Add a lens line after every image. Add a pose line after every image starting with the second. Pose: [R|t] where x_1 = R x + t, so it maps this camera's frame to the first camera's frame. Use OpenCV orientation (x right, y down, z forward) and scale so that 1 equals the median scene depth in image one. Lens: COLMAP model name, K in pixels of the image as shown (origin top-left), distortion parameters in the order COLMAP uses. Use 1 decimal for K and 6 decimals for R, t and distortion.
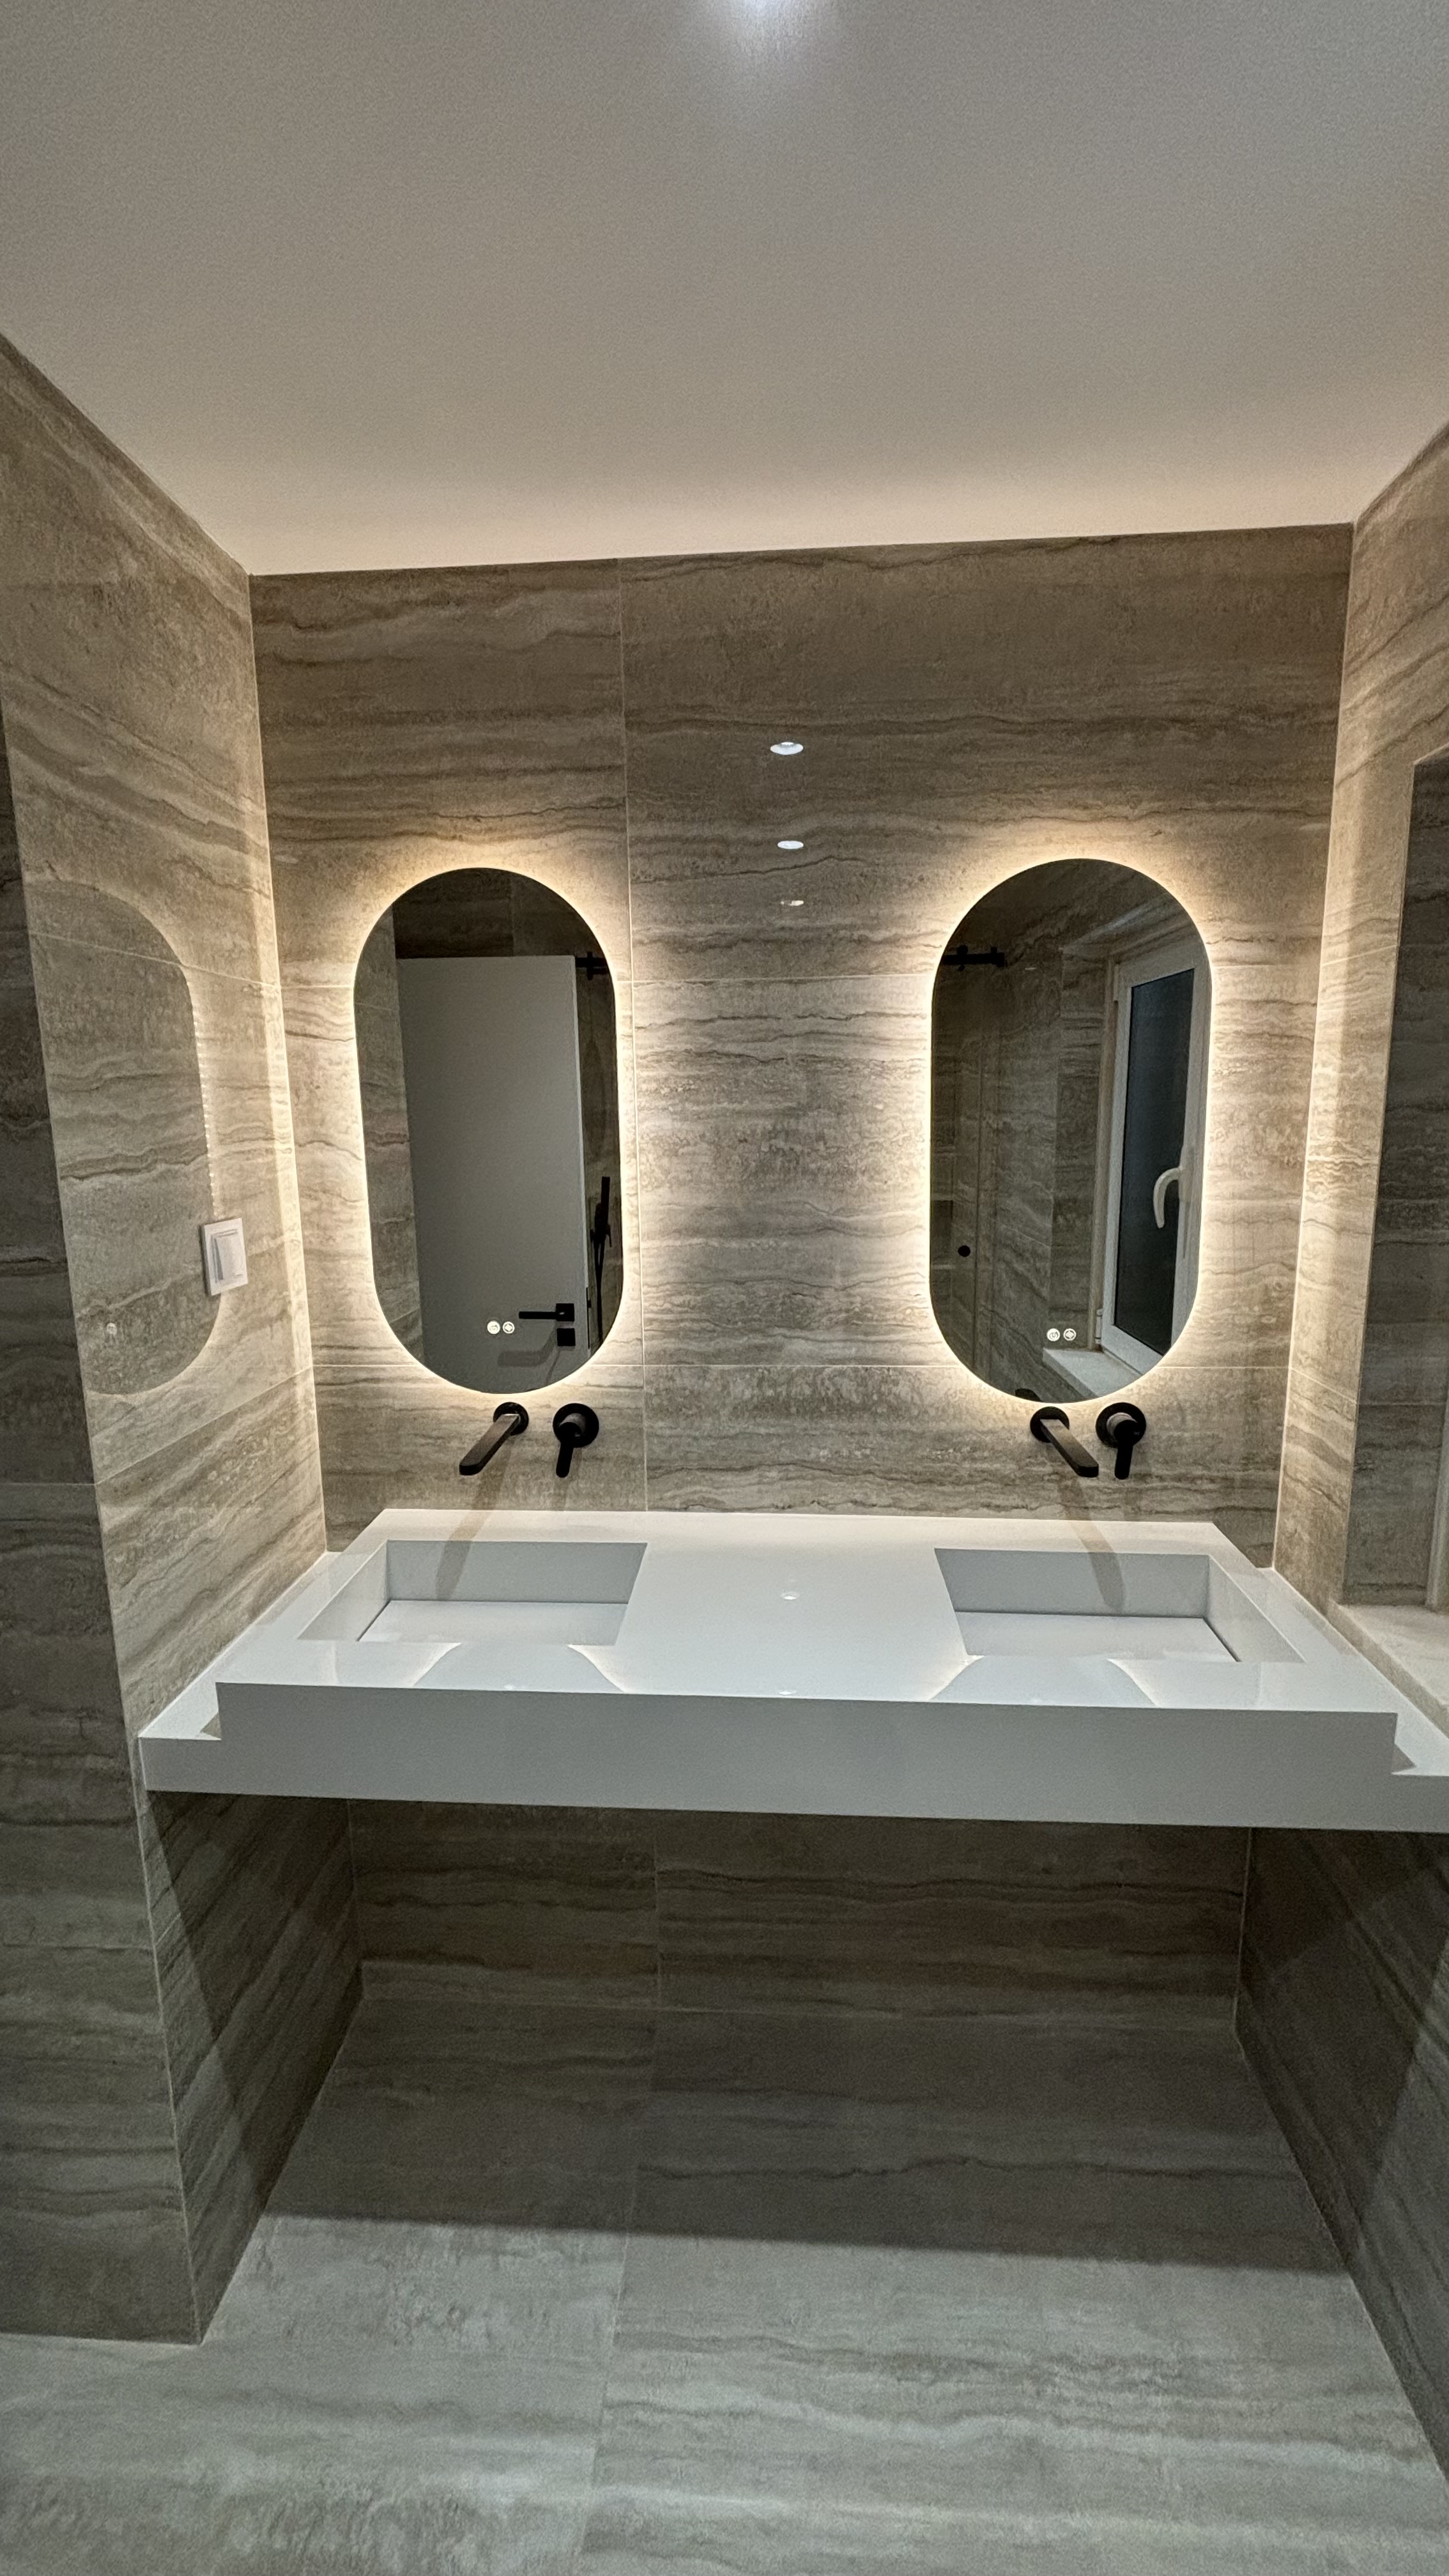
lens RADIAL K [[1038.5, 0, 728.1], [0, 1038.5, 1279.5], [0, 0, 1]] dist [-0.002080, 0.001097]
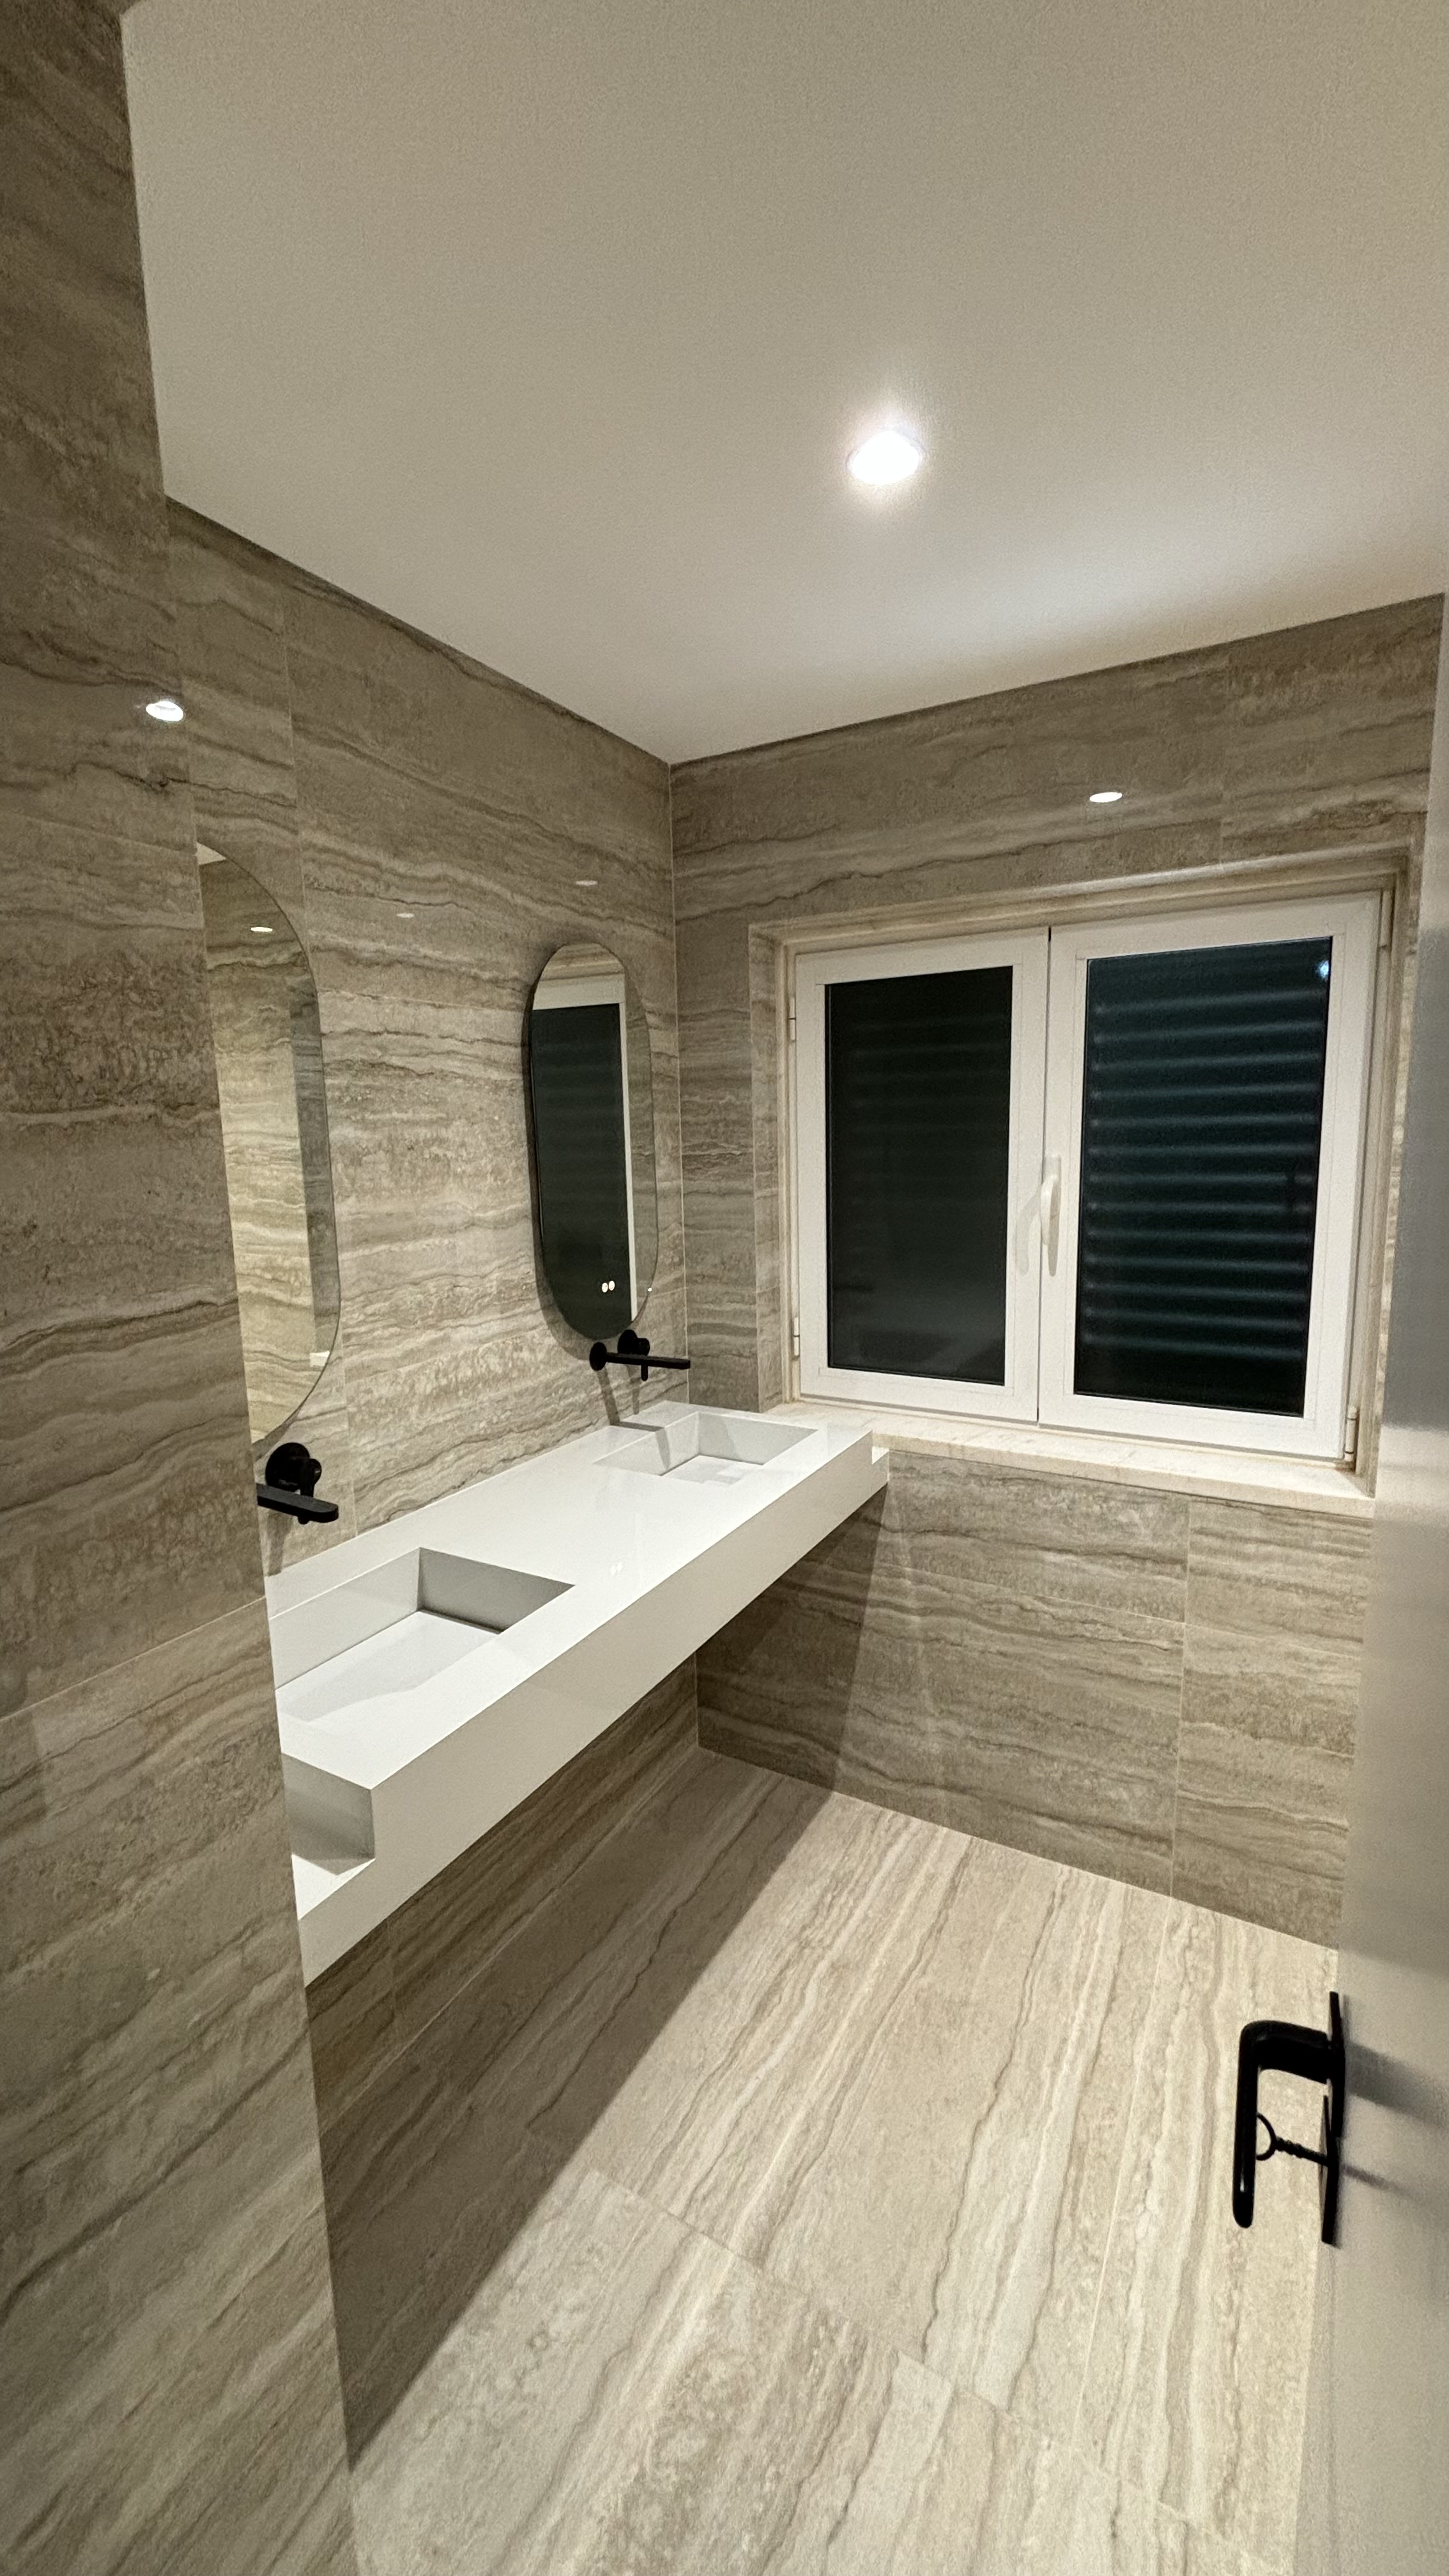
lens RADIAL K [[1038.5, 0, 730.5], [0, 1038.5, 1287.6], [0, 0, 1]] dist [-0.002080, 0.001097]
pose [[0.434460, -0.141362, 0.889529, -0.880225], [0.173969, 0.982180, 0.071117, -0.013690], [-0.883731, 0.123853, 0.451310, 0.265625]]
